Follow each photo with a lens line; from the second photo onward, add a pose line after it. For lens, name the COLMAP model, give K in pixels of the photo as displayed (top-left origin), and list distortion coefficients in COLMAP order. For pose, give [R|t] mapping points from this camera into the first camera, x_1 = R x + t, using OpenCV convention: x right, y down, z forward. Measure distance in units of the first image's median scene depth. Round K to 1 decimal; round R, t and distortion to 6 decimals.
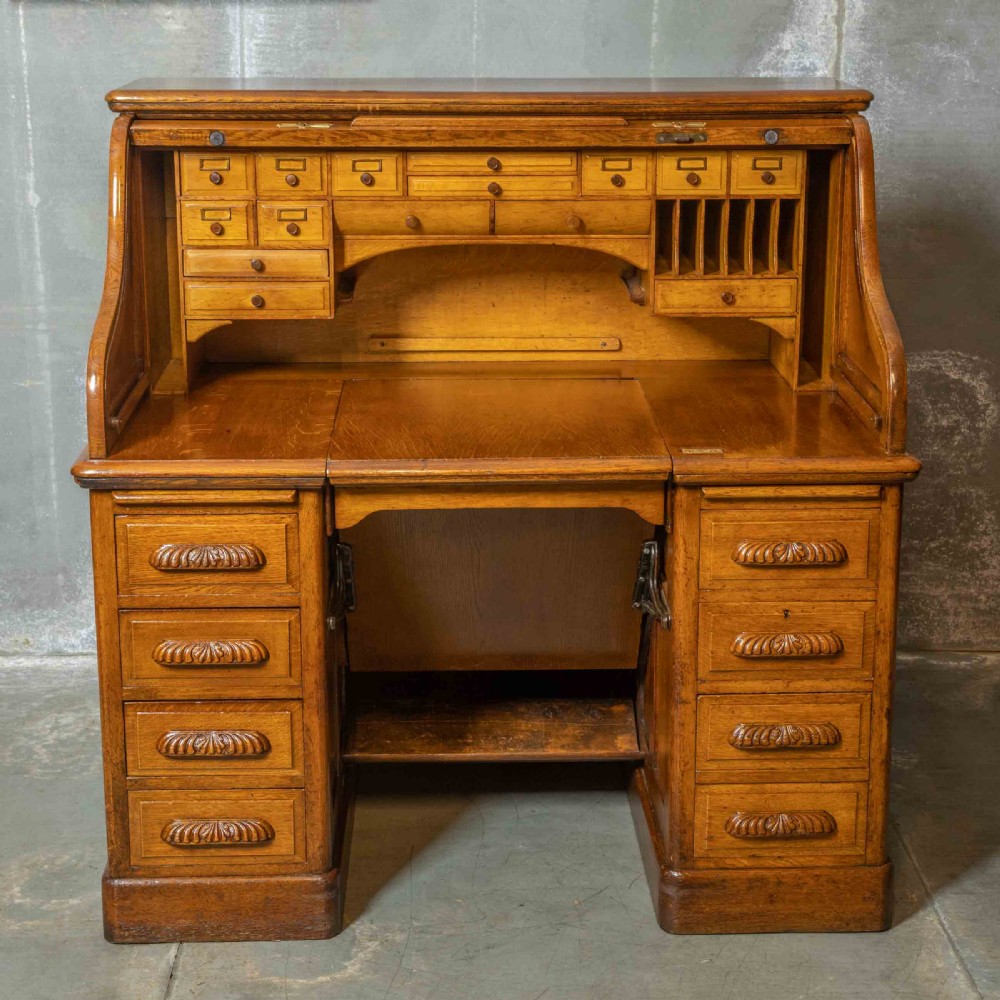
lens RADIAL K [[2064.6, 0, 510.9], [0, 2064.6, 472.2], [0, 0, 1]] dist [0.043568, 0.061417]
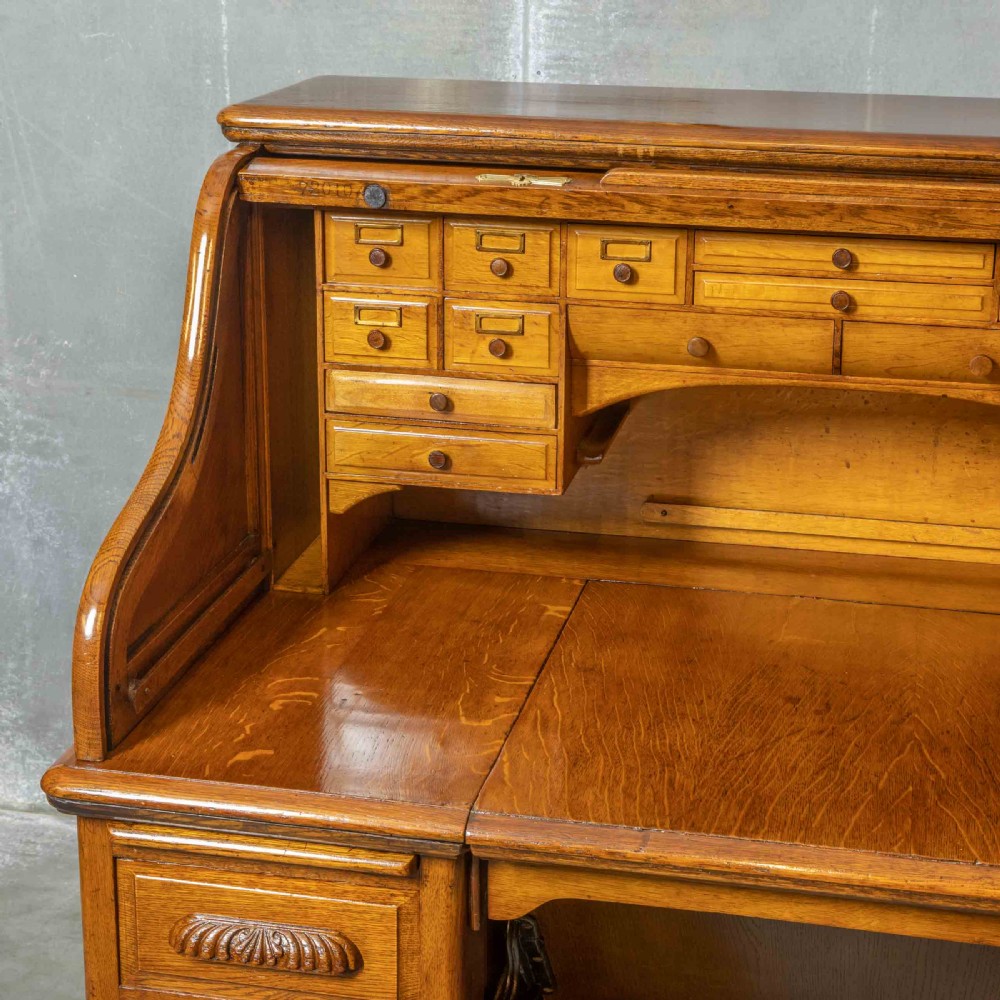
lens RADIAL K [[2000.7, 0, 524.3], [0, 2000.7, 465.8], [0, 0, 1]] dist [0.016945, 0.244139]
pose [[0.971638, 0.078805, -0.222956, 0.033663], [-0.069327, 0.996338, 0.050036, -0.113155], [0.226083, -0.033160, 0.973544, 0.435171]]
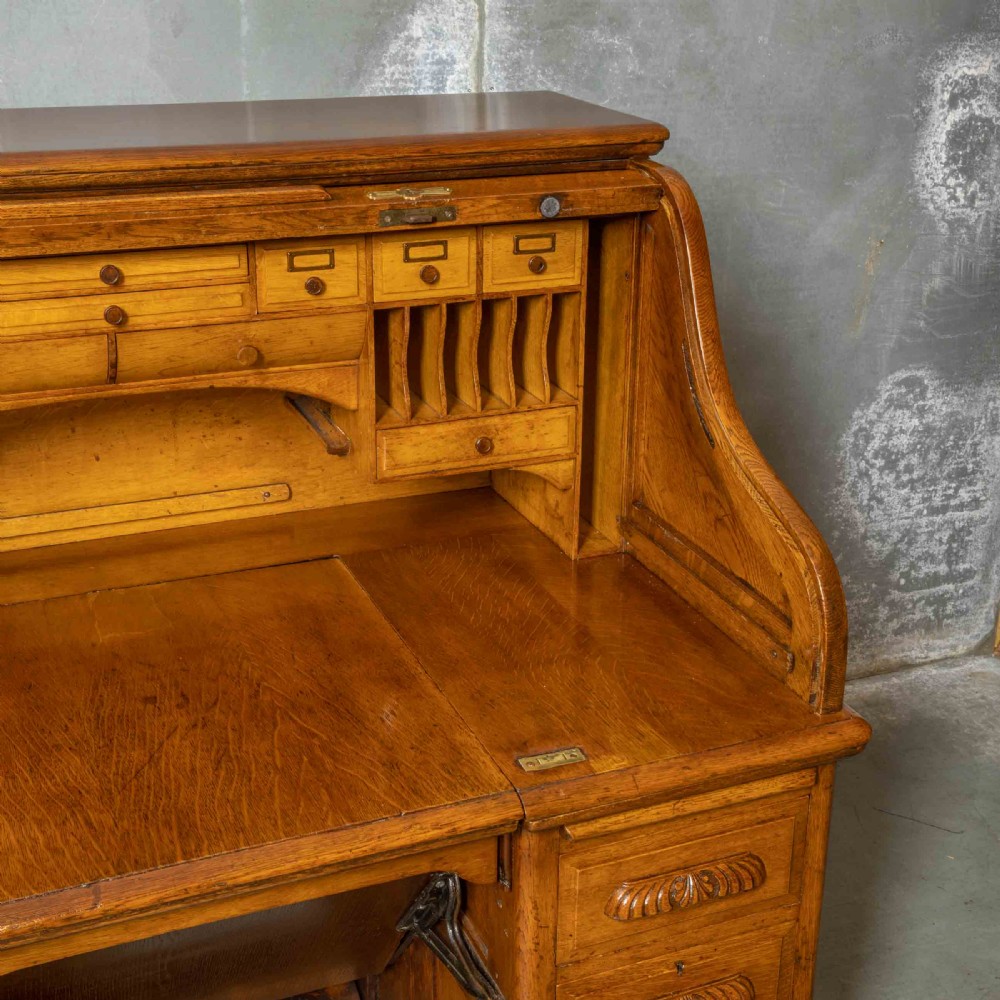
lens RADIAL K [[1560.1, 0, 528.4], [0, 1560.1, 494.8], [0, 0, 1]] dist [-0.003592, 0.075725]
pose [[0.931287, -0.118564, 0.344452, -0.057946], [0.075912, 0.987957, 0.134826, -0.137413], [-0.356290, -0.099414, 0.929072, 0.533123]]
